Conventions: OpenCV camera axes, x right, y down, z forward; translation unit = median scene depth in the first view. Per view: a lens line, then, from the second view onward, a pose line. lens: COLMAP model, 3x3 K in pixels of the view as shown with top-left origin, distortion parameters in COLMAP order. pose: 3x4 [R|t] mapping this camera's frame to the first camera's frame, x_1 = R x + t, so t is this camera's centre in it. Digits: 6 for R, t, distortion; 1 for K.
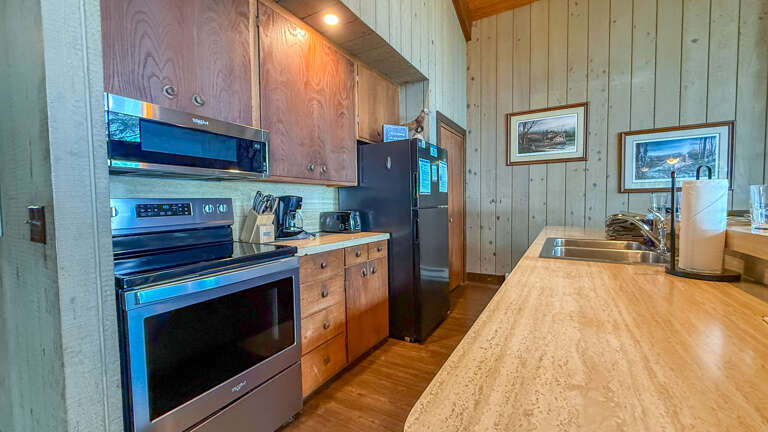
lens RADIAL K [[306.4, 0, 382.3], [0, 306.4, 216.8], [0, 0, 1]] dist [0.000697, -0.000136]
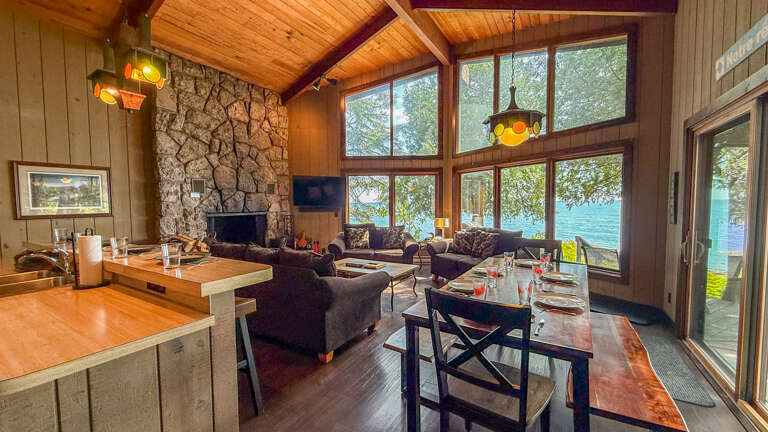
lens RADIAL K [[306.4, 0, 382.3], [0, 306.4, 216.8], [0, 0, 1]] dist [0.000697, -0.000136]
pose [[0.014876, -0.033737, 0.999320, -0.252994], [0.052848, 0.998060, 0.032908, -0.063142], [-0.998492, 0.052322, 0.016630, -0.262735]]
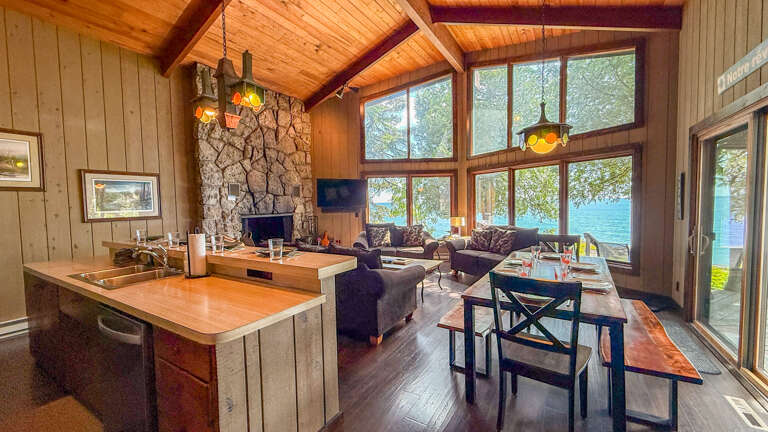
lens RADIAL K [[306.4, 0, 382.3], [0, 306.4, 216.8], [0, 0, 1]] dist [0.000697, -0.000136]
pose [[0.015319, -0.032959, 0.999339, -0.371491], [0.064138, 0.997431, 0.031913, -0.072057], [-0.997823, 0.063607, 0.017393, -0.129734]]
